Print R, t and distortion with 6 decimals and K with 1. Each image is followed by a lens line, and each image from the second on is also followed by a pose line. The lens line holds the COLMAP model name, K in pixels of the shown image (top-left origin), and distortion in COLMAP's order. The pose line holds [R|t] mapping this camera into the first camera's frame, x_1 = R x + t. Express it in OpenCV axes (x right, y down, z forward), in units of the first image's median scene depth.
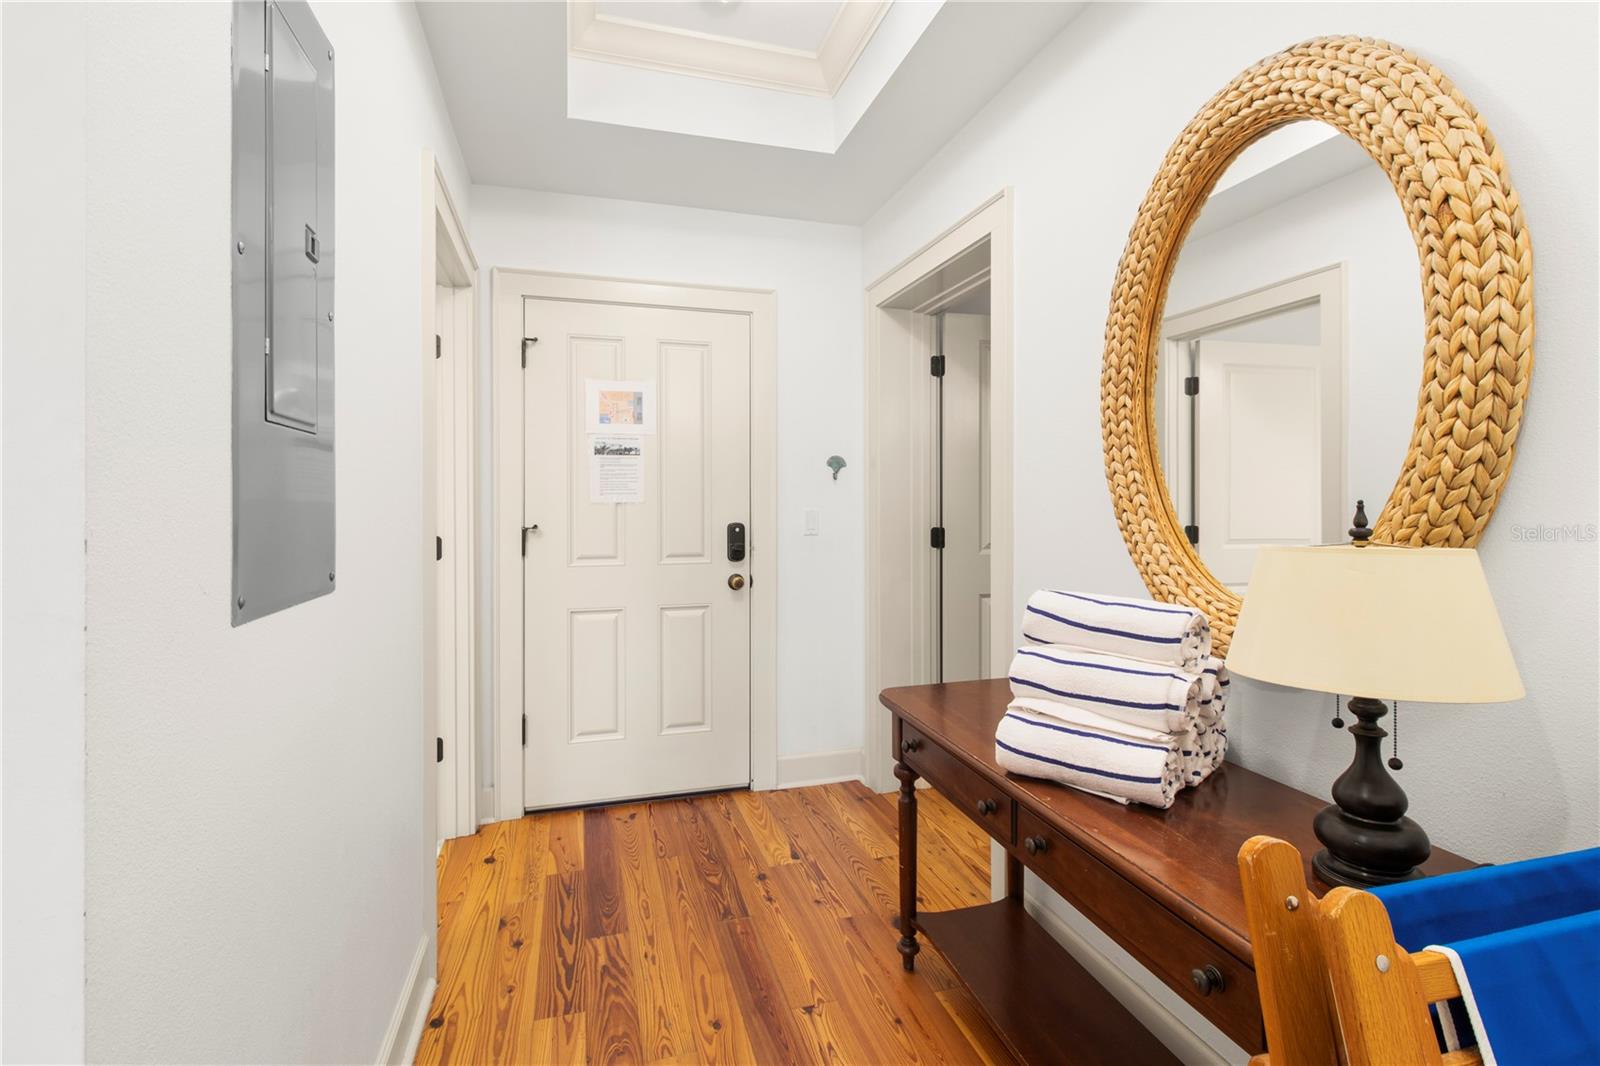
lens RADIAL K [[740.2, 0, 813.0], [0, 740.2, 501.2], [0, 0, 1]] dist [0.001613, 0.000209]
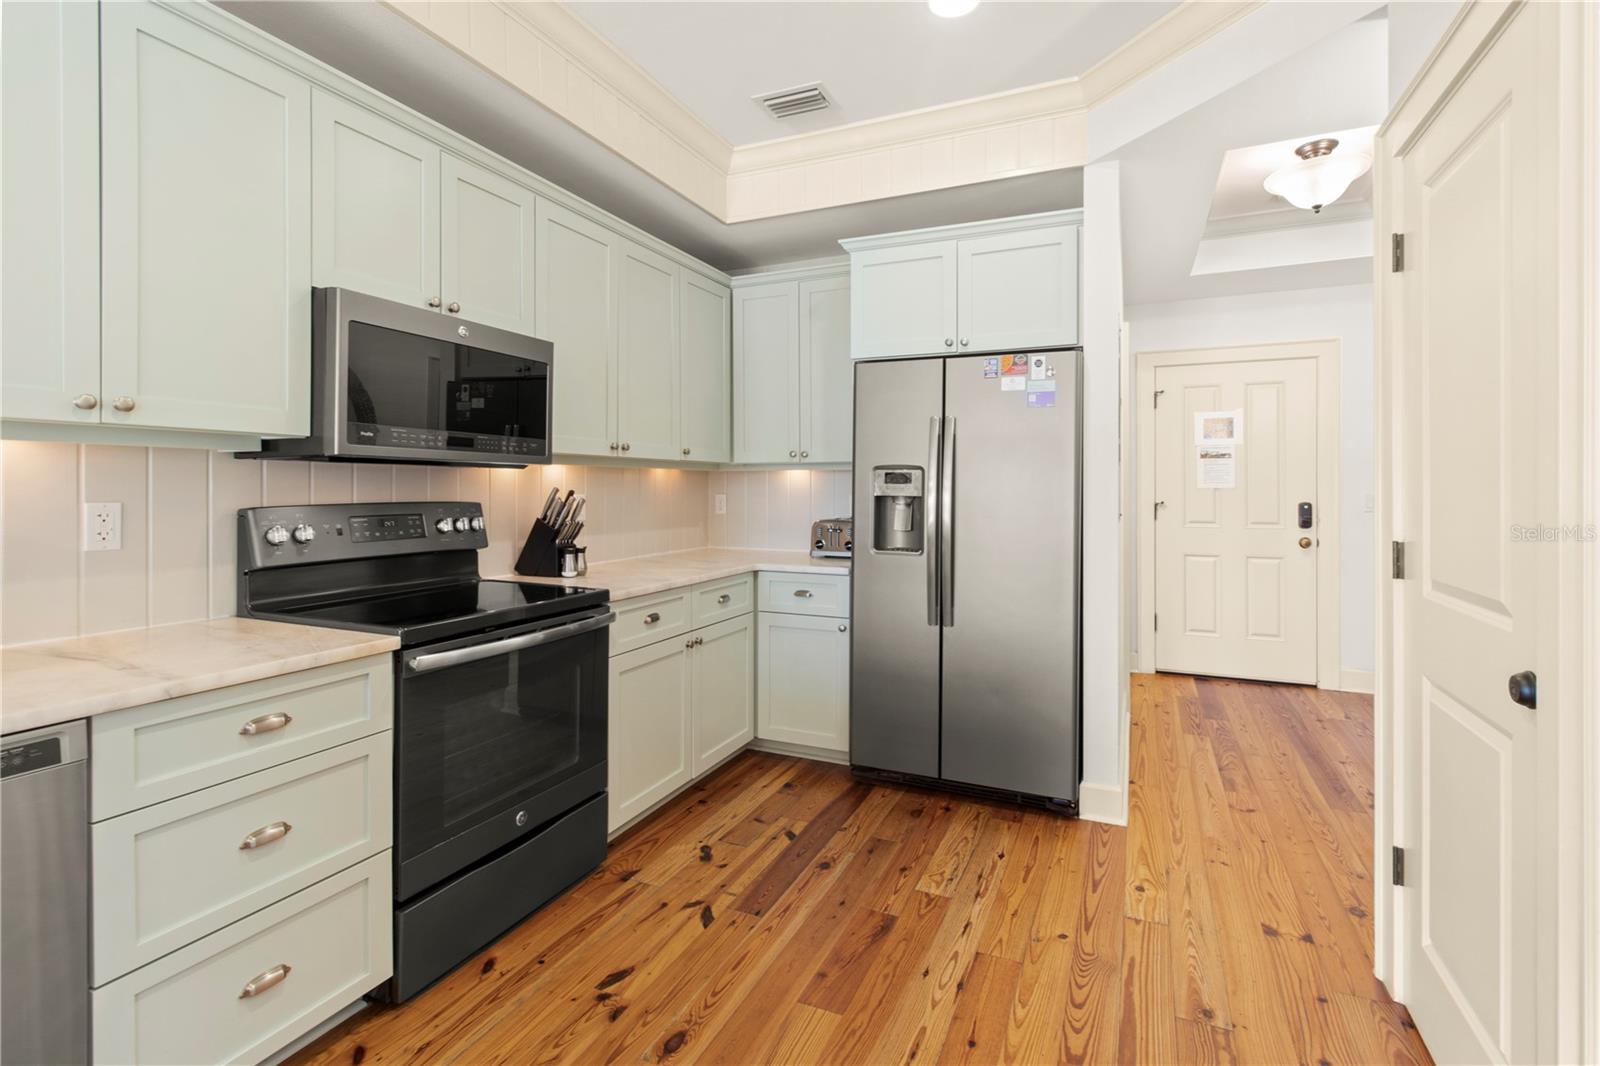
lens RADIAL K [[764.4, 0, 804.1], [0, 764.4, 486.2], [0, 0, 1]] dist [0.002966, 0.000244]
pose [[0.755984, -0.000292, -0.654591, 0.142925], [-0.000570, 0.999999, -0.001104, -0.000361], [0.654590, 0.001208, 0.755983, -0.823375]]
